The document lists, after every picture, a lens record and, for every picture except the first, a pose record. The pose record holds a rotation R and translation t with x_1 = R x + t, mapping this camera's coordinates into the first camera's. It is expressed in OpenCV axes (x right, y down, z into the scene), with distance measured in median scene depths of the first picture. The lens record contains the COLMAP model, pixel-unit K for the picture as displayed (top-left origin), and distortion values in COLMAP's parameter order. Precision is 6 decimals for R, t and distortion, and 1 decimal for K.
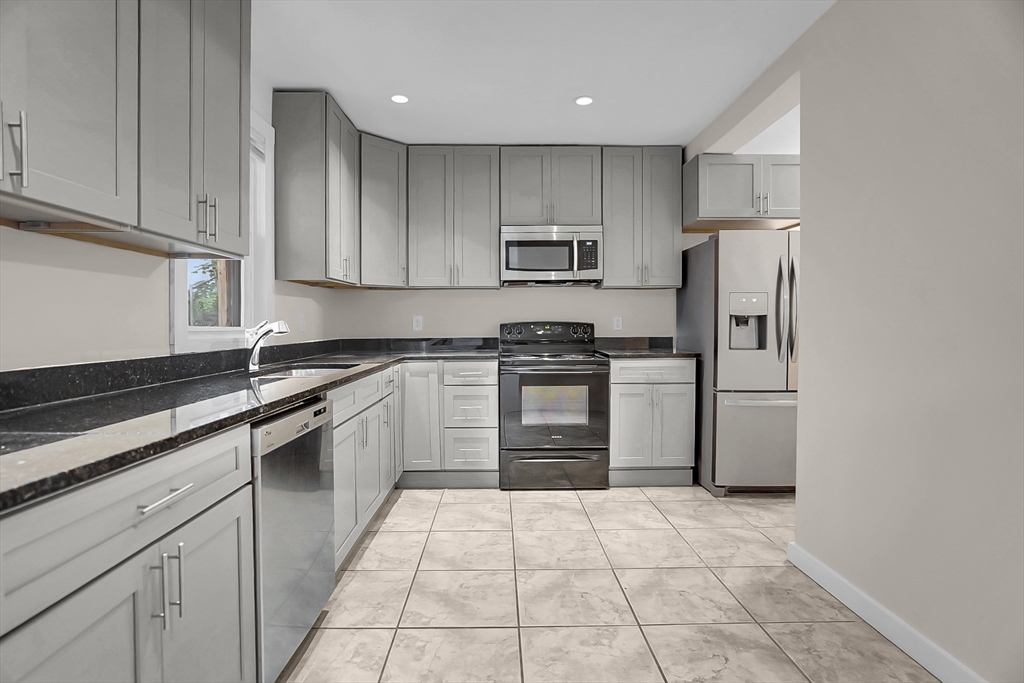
lens RADIAL K [[507.8, 0, 503.9], [0, 507.8, 344.7], [0, 0, 1]] dist [-0.017631, 0.000336]
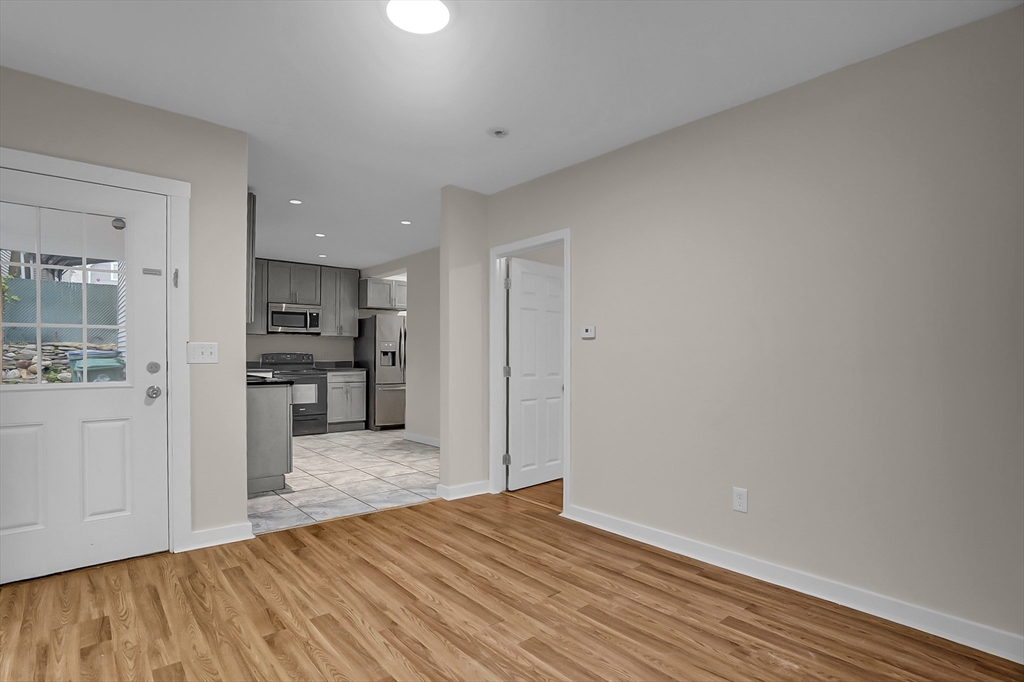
lens RADIAL K [[507.8, 0, 508.3], [0, 507.8, 349.1], [0, 0, 1]] dist [-0.017631, 0.000336]
pose [[0.772999, 0.013595, 0.634262, -0.527674], [0.012437, 0.999254, -0.036575, 0.021291], [-0.634286, 0.036160, 0.772253, -1.066358]]
